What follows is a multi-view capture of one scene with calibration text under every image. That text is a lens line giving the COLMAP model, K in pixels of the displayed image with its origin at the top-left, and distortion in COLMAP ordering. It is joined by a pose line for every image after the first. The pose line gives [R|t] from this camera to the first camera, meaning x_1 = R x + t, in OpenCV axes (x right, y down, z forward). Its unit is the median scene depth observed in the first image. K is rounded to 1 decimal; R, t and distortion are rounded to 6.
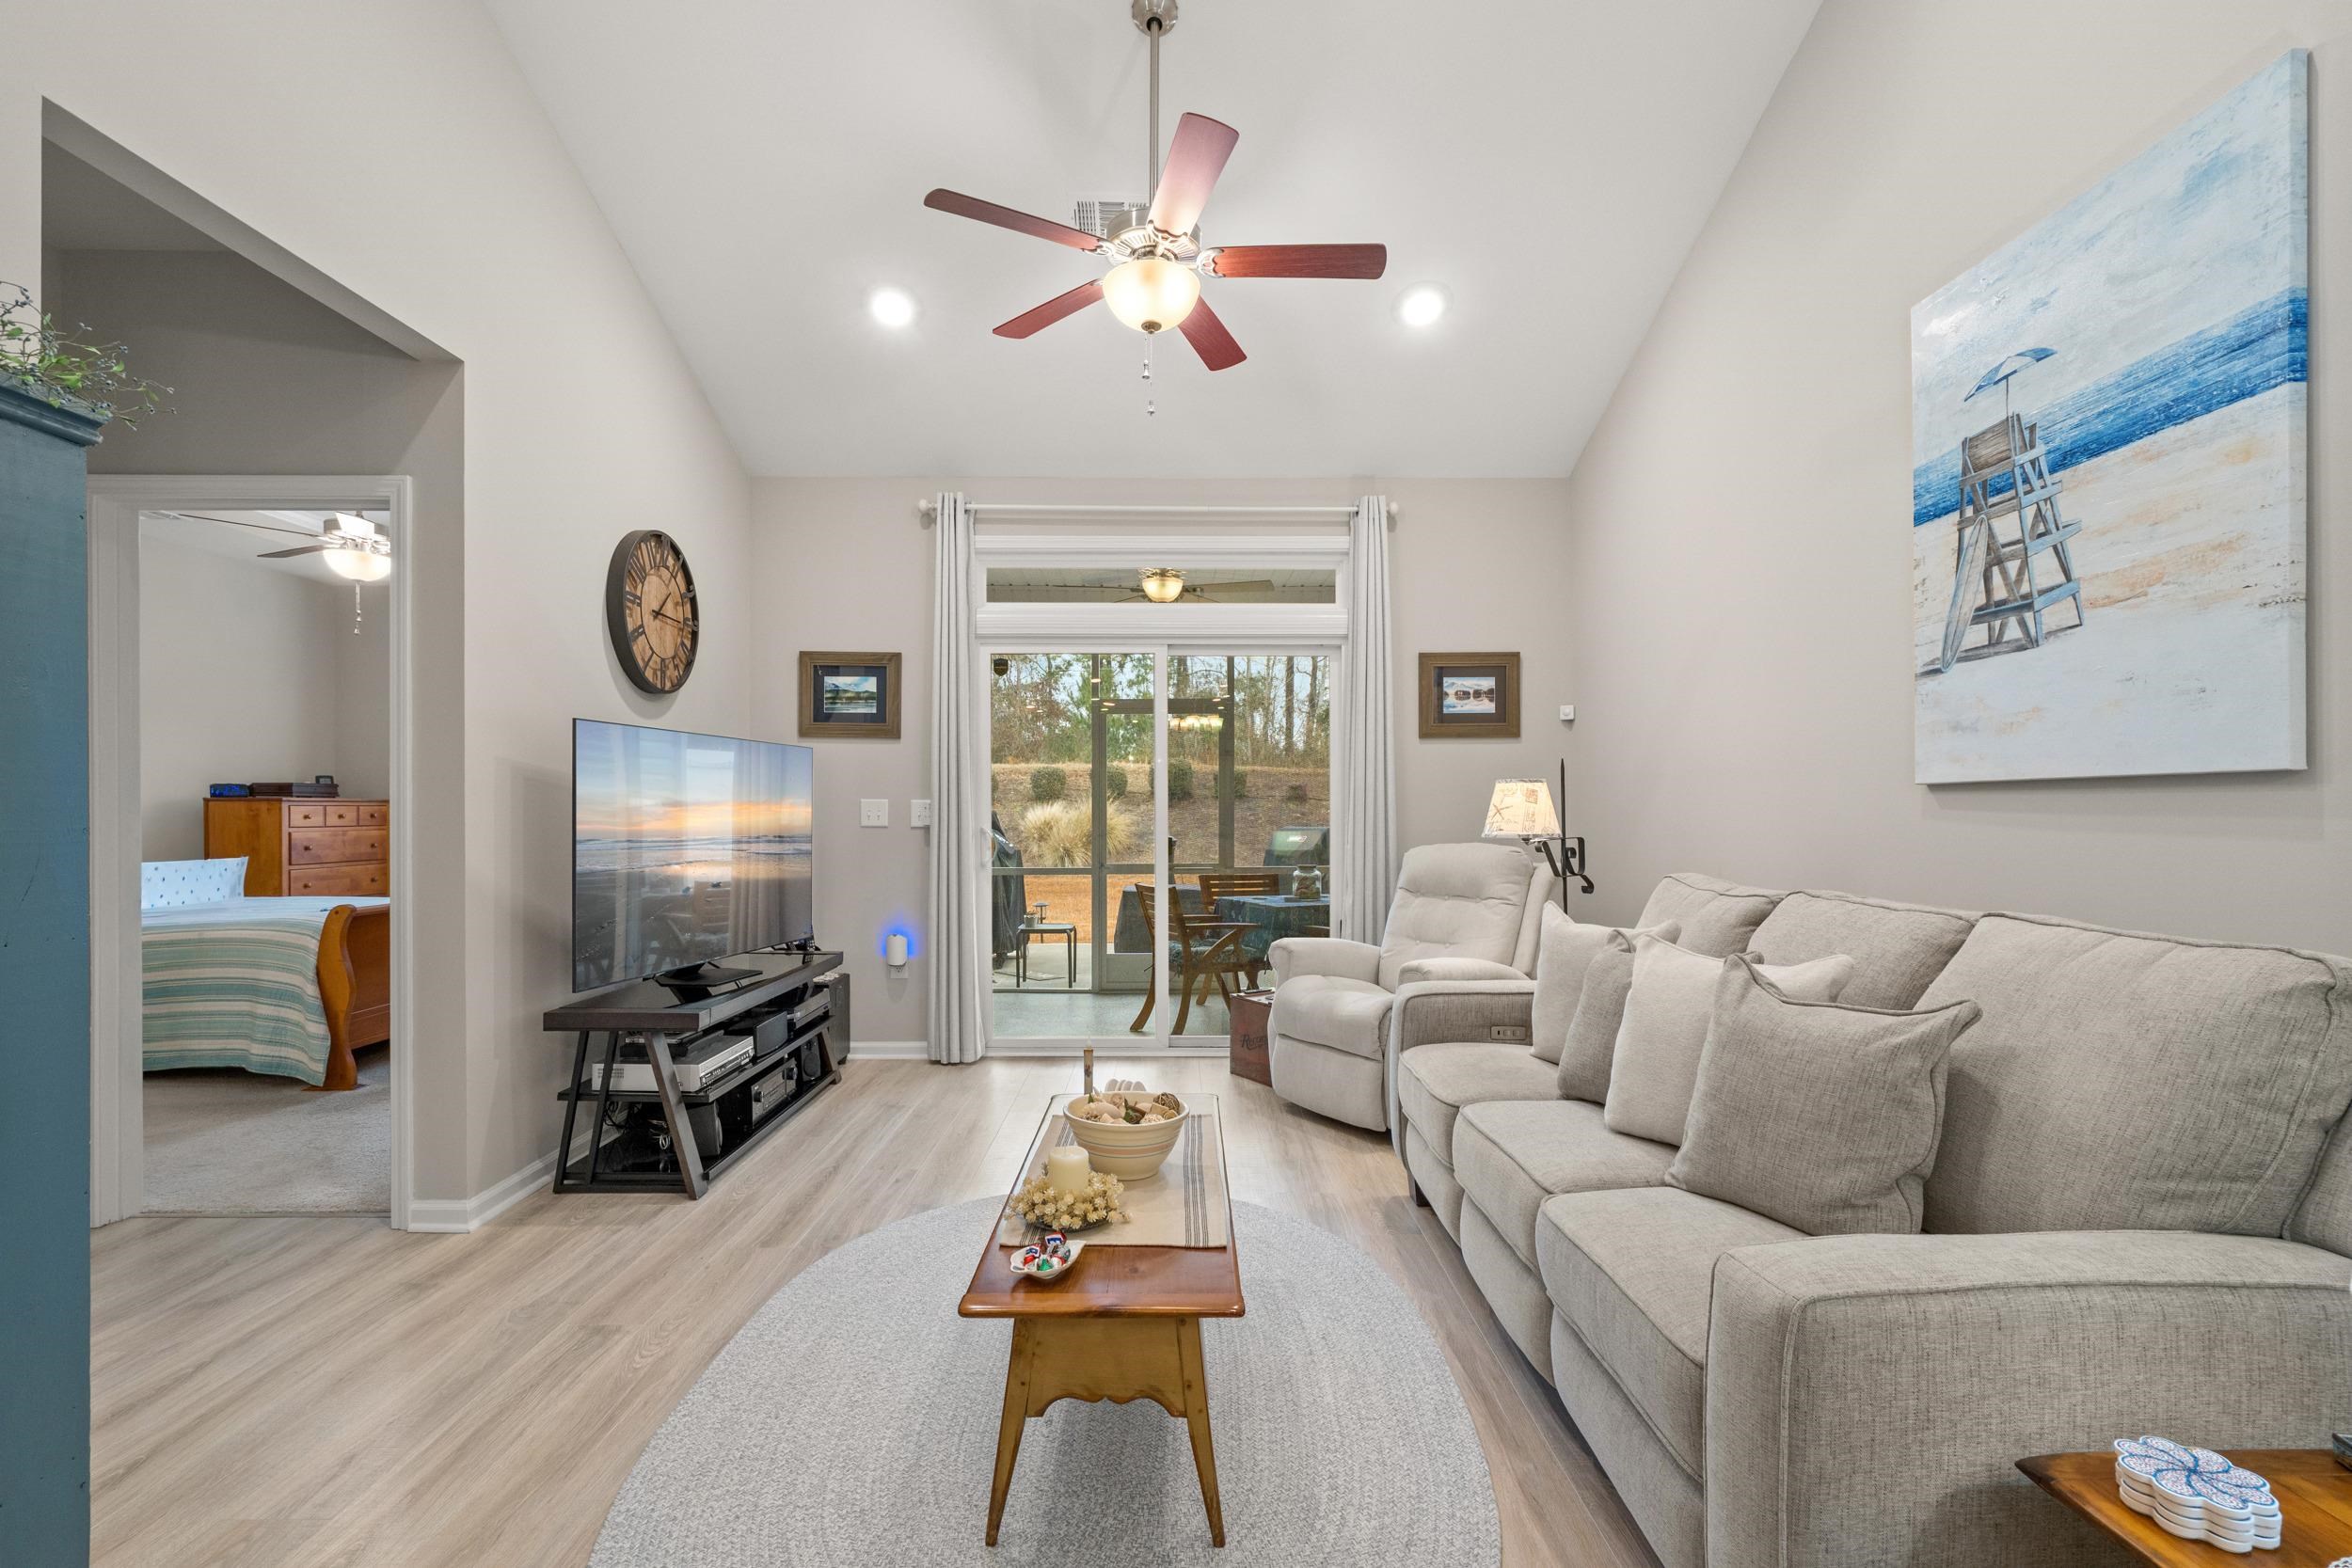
lens RADIAL K [[1057.0, 0, 1174.6], [0, 1057.0, 809.3], [0, 0, 1]] dist [-0.002152, 0.000767]
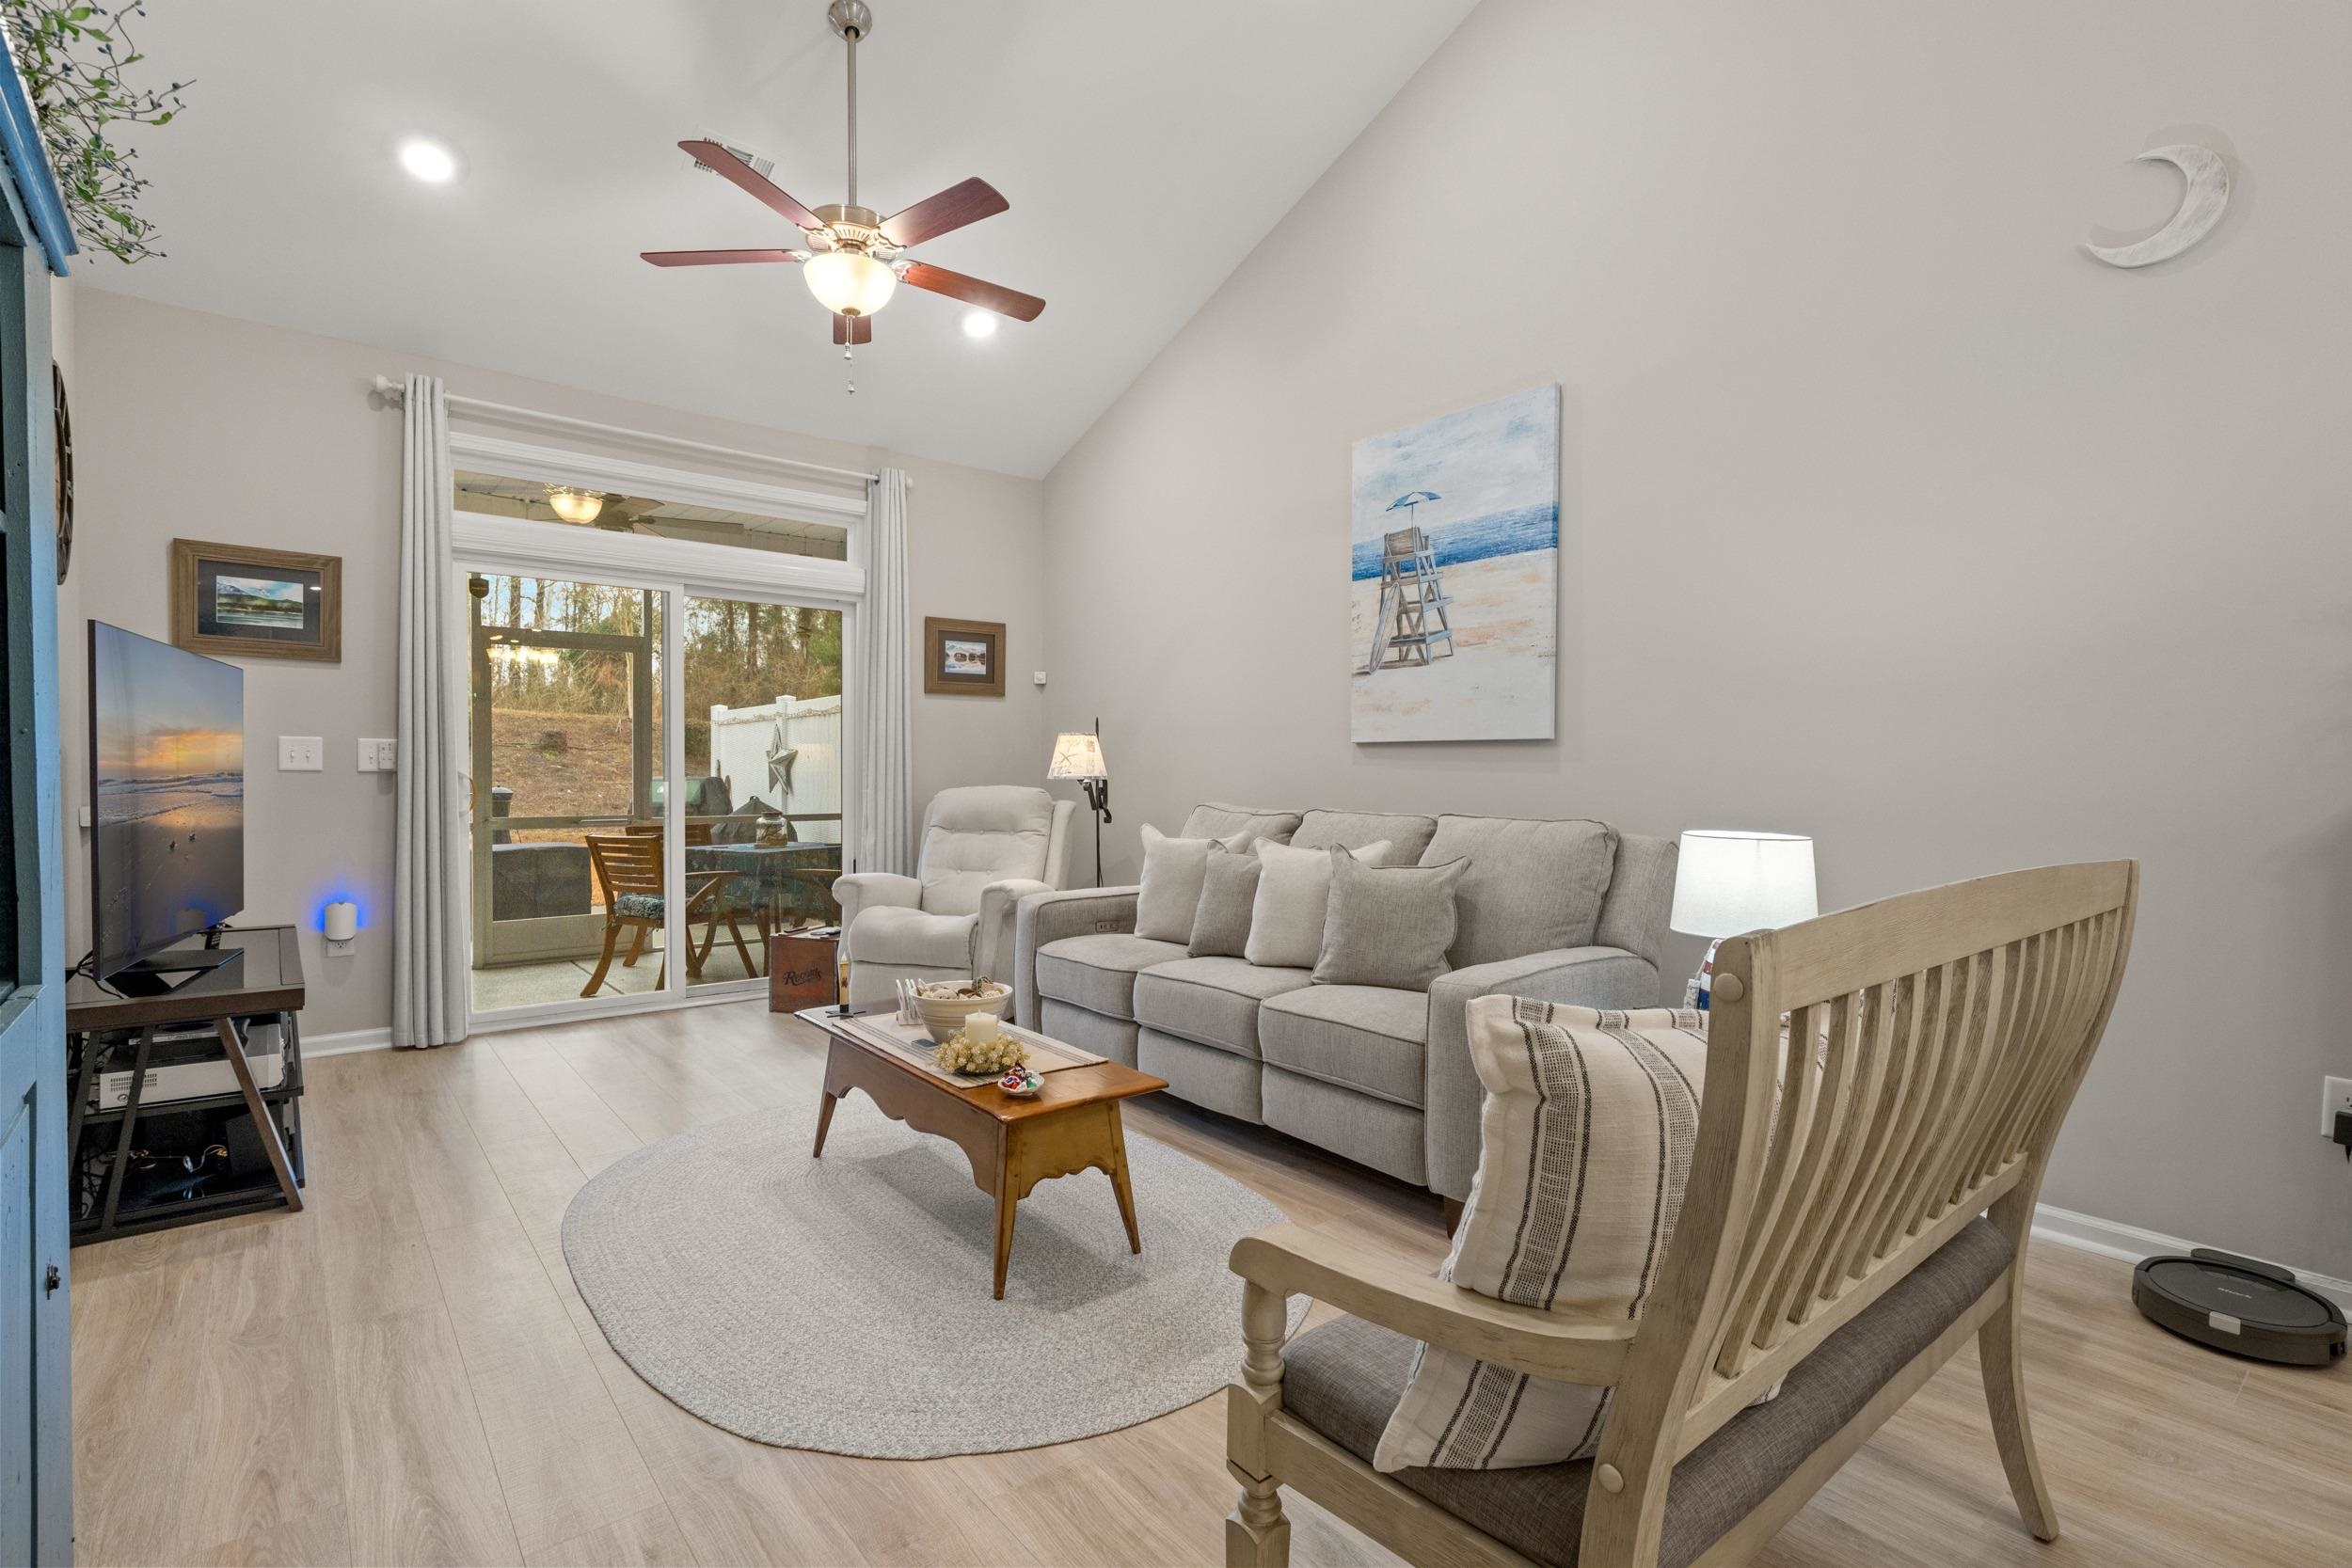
lens RADIAL K [[1092.6, 0, 1181.9], [0, 1092.6, 789.0], [0, 0, 1]] dist [-0.001118, 0.001082]
pose [[0.775188, -0.006257, 0.631700, -0.452500], [-0.008458, 0.999759, 0.020281, 0.012717], [-0.631674, -0.021065, 0.774948, -0.102463]]
